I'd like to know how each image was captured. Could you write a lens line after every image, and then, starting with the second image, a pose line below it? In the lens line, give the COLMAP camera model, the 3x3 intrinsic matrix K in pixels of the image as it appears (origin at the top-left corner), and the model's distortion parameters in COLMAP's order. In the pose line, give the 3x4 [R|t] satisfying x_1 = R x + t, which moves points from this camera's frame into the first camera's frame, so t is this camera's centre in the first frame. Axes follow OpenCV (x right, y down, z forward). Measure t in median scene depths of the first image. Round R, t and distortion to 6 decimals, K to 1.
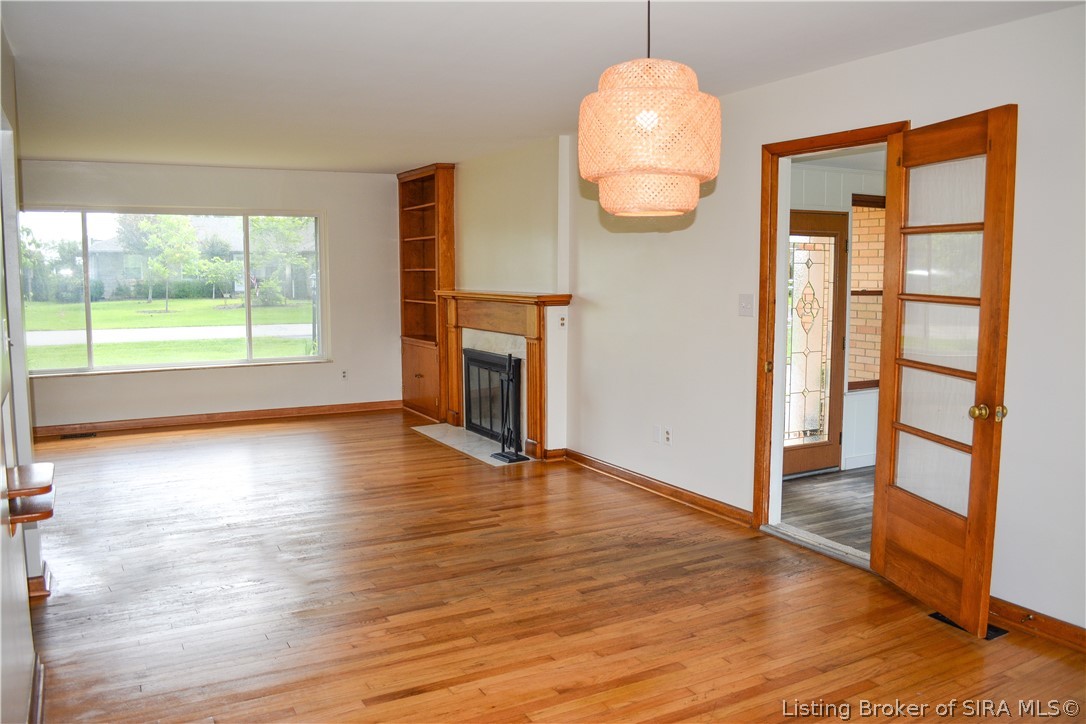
lens RADIAL K [[865.6, 0, 543.0], [0, 865.6, 362.0], [0, 0, 1]] dist [-0.090133, -0.001314]
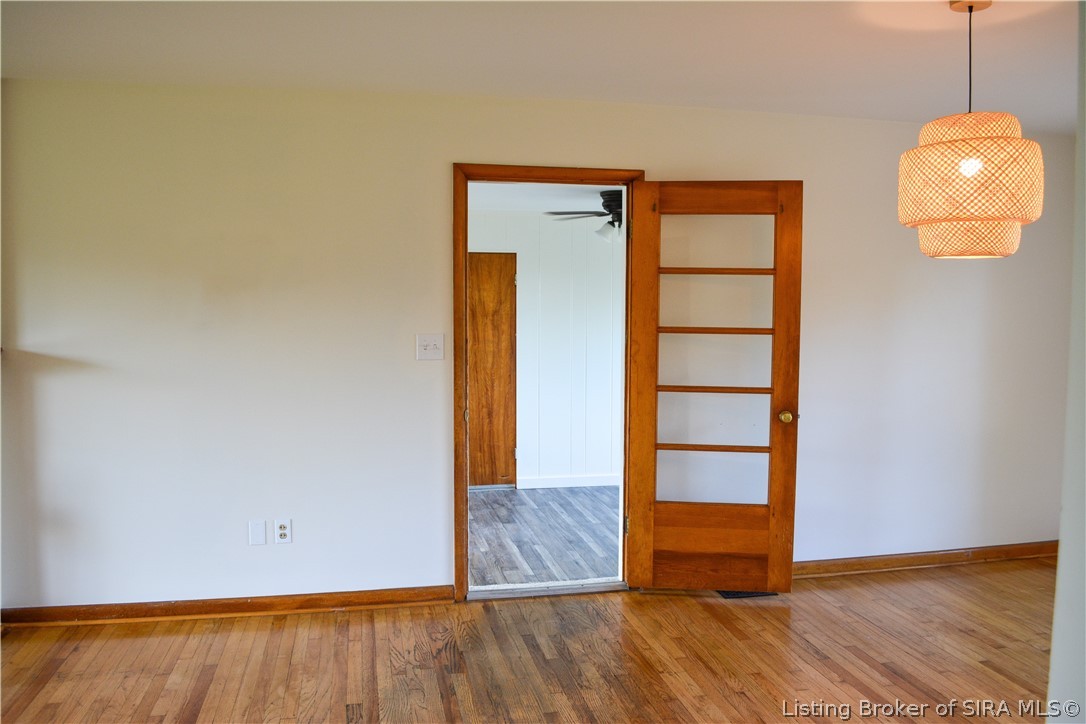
lens RADIAL K [[842.8, 0, 543.0], [0, 842.8, 362.0], [0, 0, 1]] dist [-0.074555, 0.004386]
pose [[0.280708, -0.055090, 0.958211, -0.724272], [0.096915, 0.994876, 0.028807, -0.087596], [-0.954888, 0.084779, 0.284608, 0.899621]]
